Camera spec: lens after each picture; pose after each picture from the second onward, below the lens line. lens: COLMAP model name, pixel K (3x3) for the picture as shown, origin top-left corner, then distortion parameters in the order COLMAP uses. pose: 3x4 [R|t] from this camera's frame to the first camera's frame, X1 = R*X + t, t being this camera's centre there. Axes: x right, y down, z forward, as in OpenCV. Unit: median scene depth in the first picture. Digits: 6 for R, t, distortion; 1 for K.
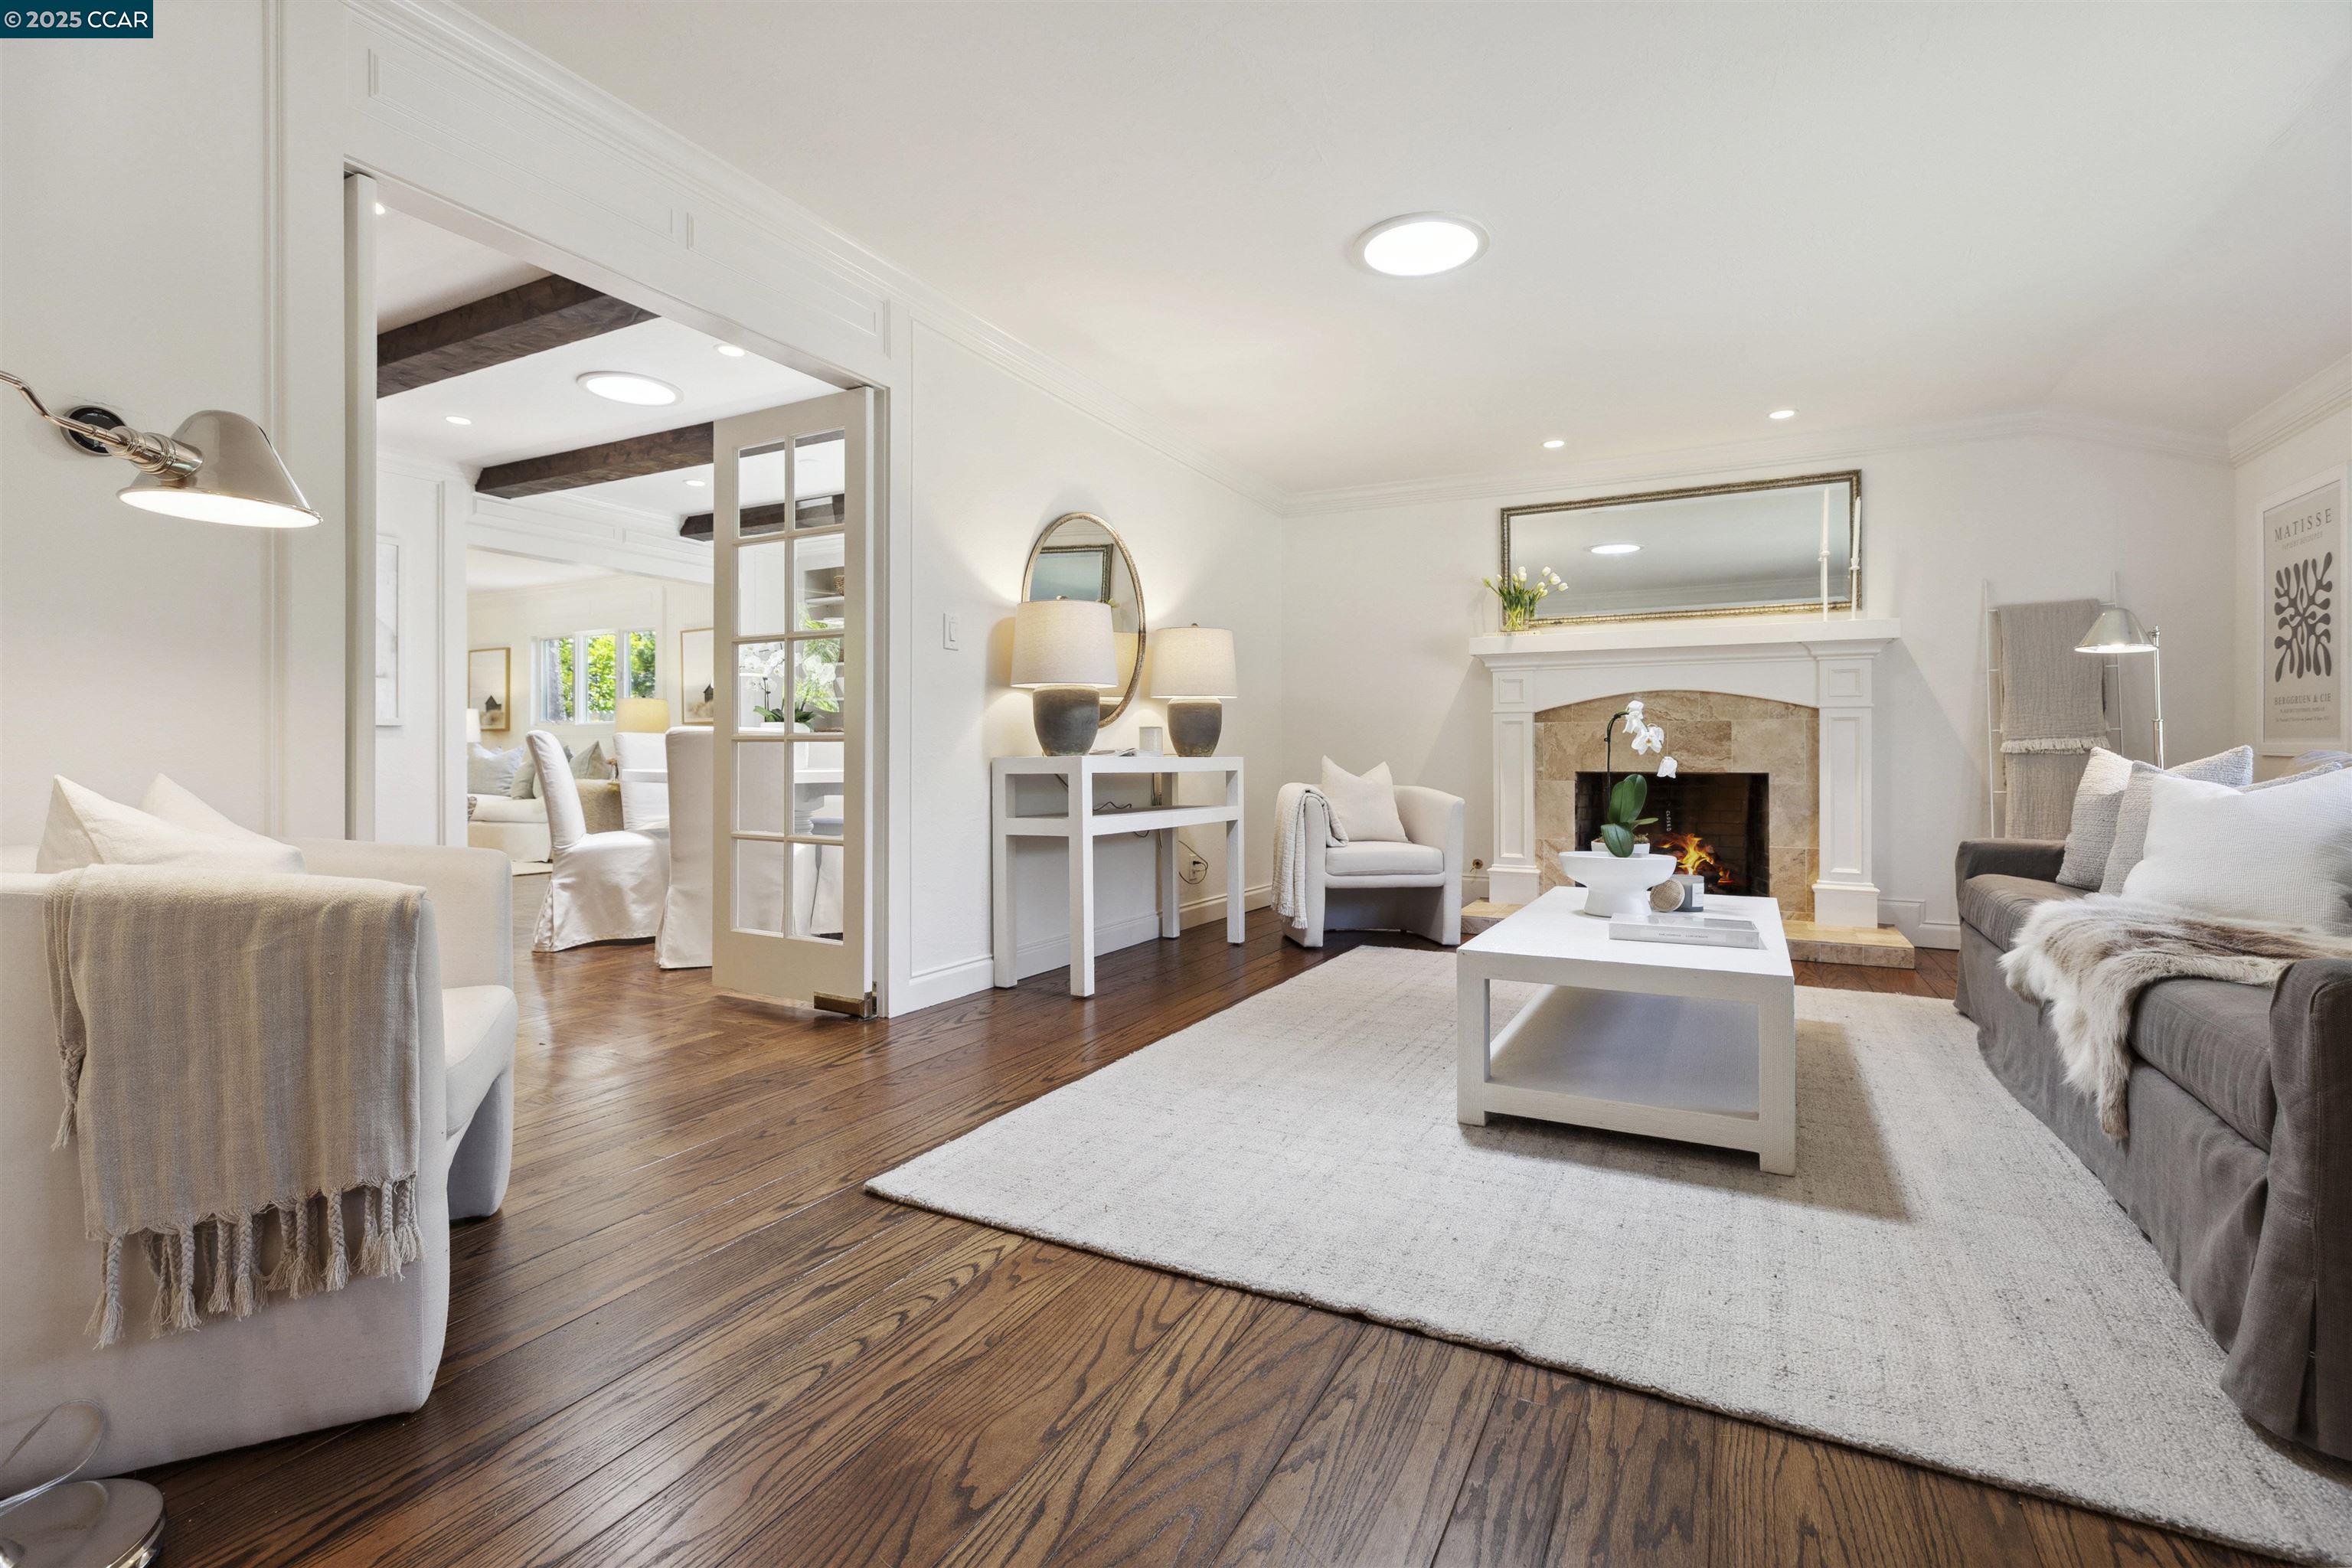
lens RADIAL K [[1060.5, 0, 1165.4], [0, 1060.5, 769.4], [0, 0, 1]] dist [0.006798, -0.000123]
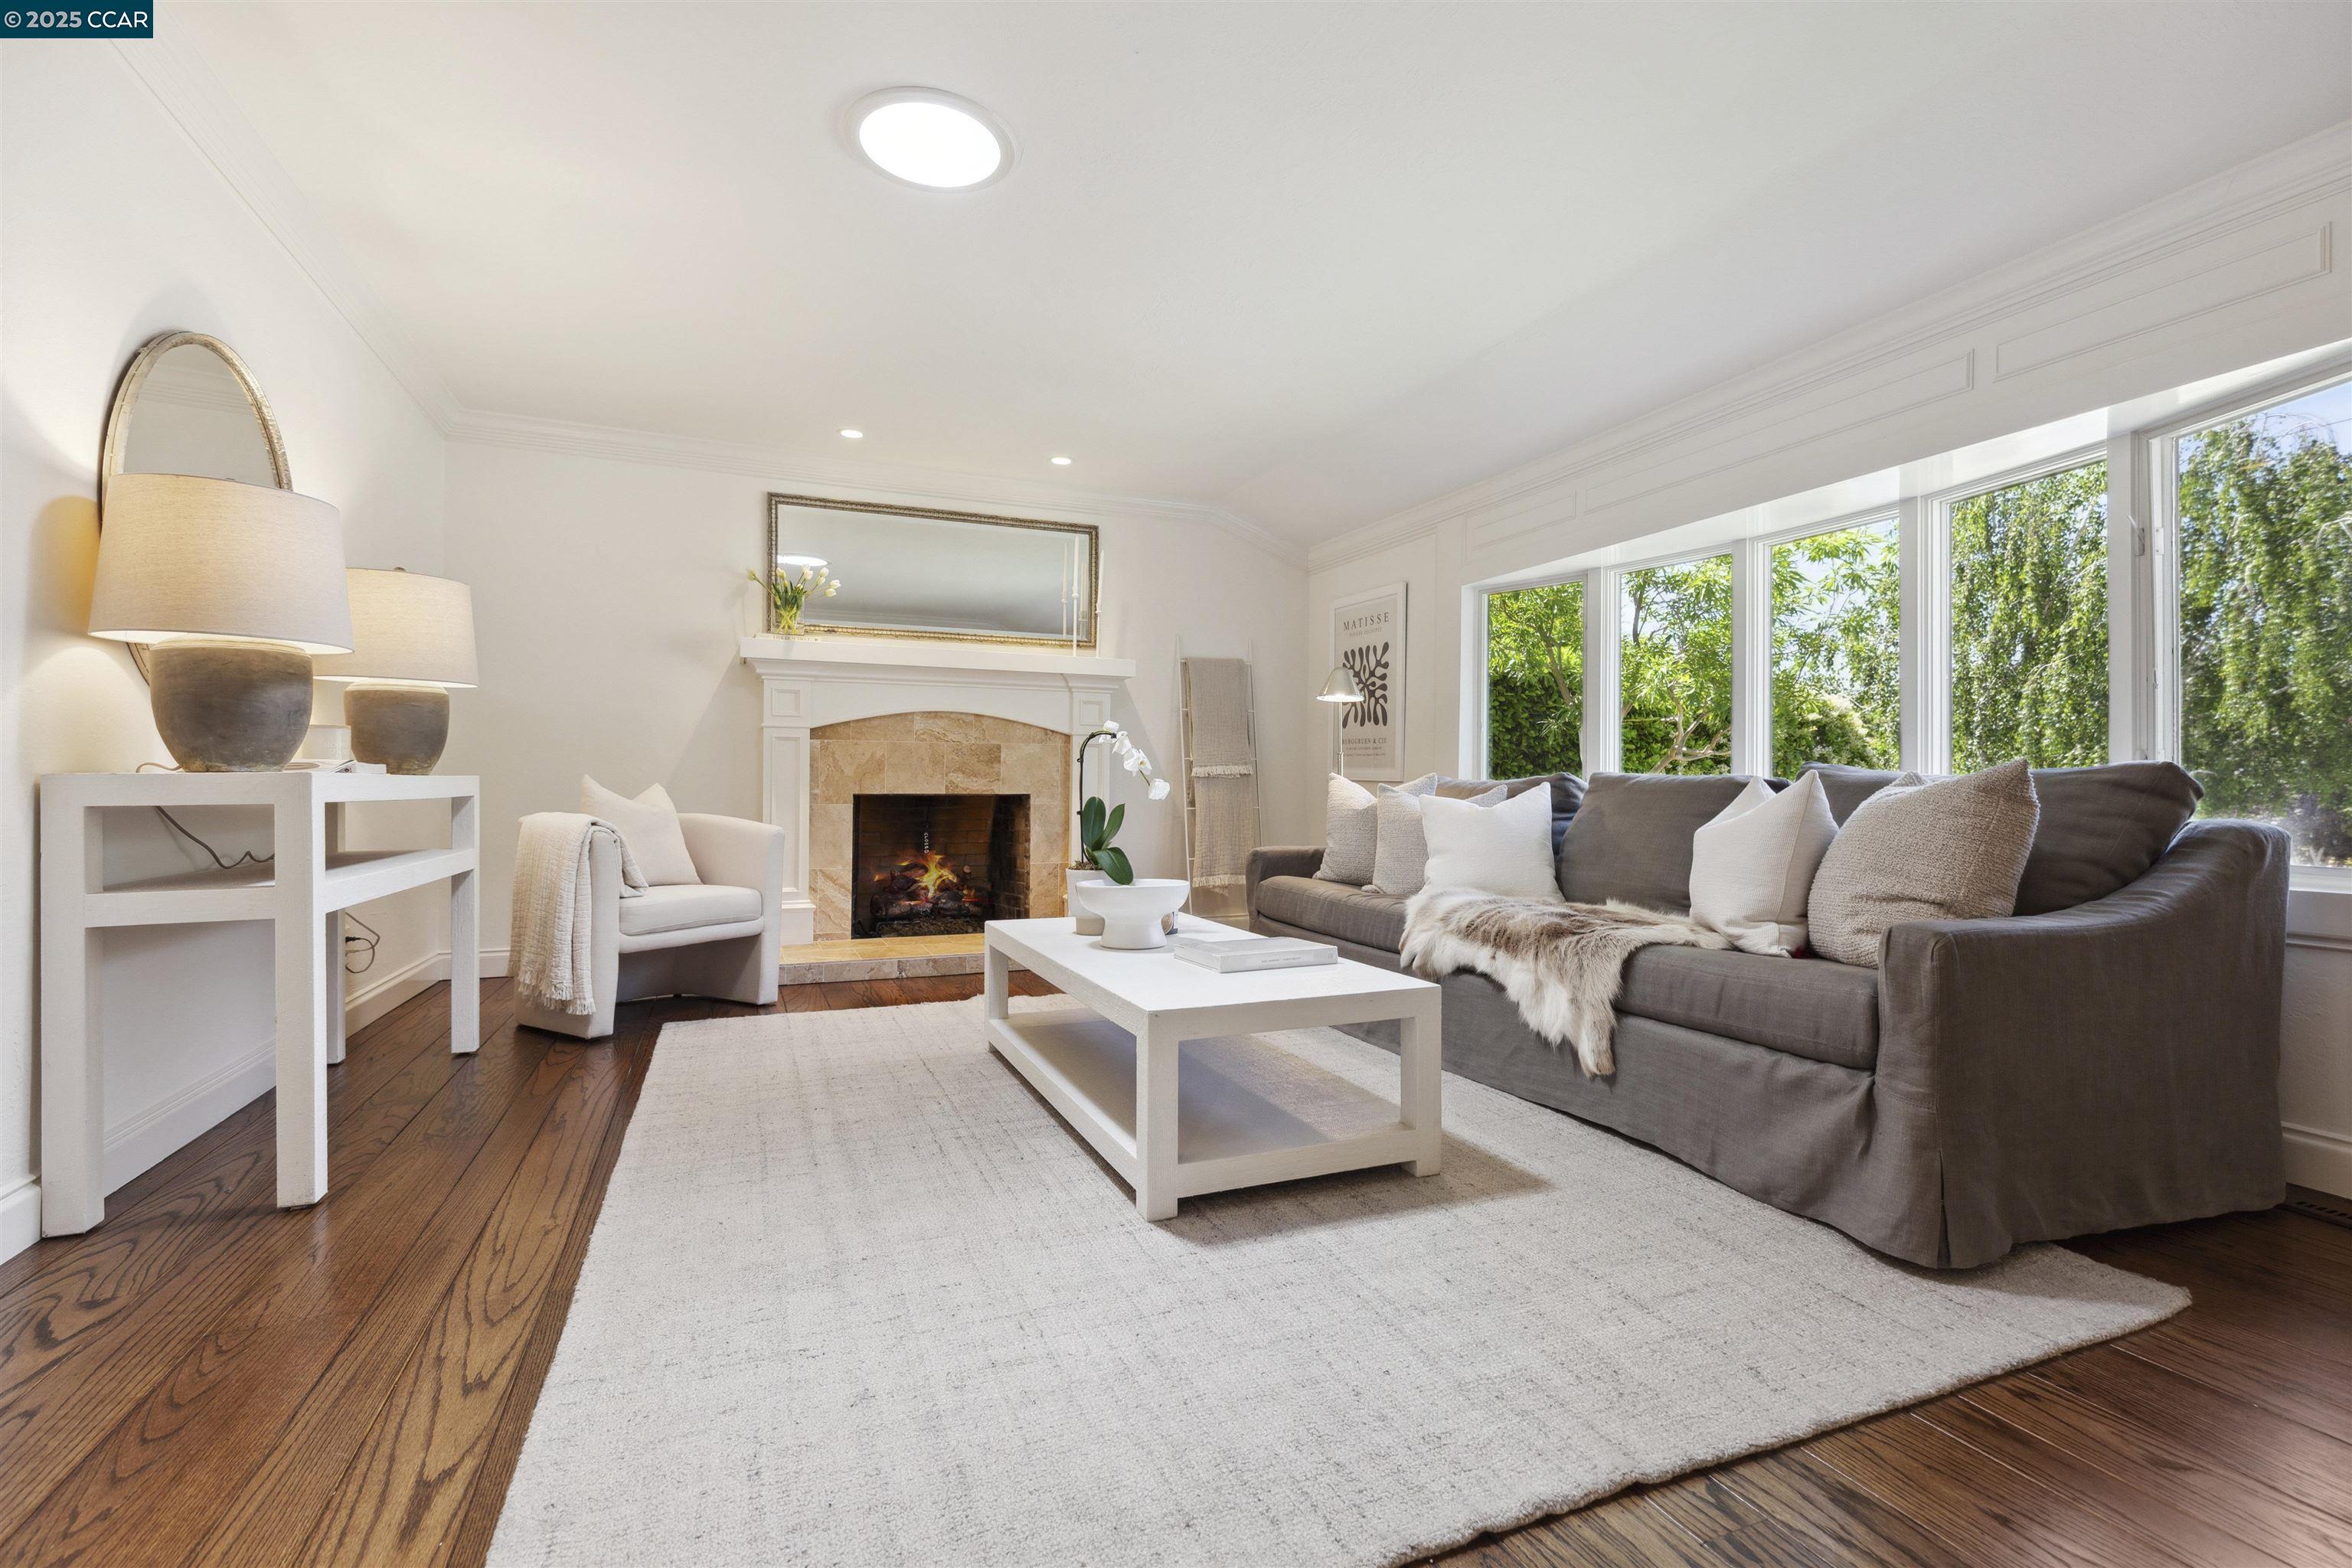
lens RADIAL K [[1060.5, 0, 1173.9], [0, 1060.5, 783.0], [0, 0, 1]] dist [0.006798, -0.000123]
pose [[0.635925, 0.001509, 0.771749, -0.176341], [0.003825, 0.999980, -0.005107, -0.001896], [-0.771741, 0.006200, 0.635907, 0.232494]]
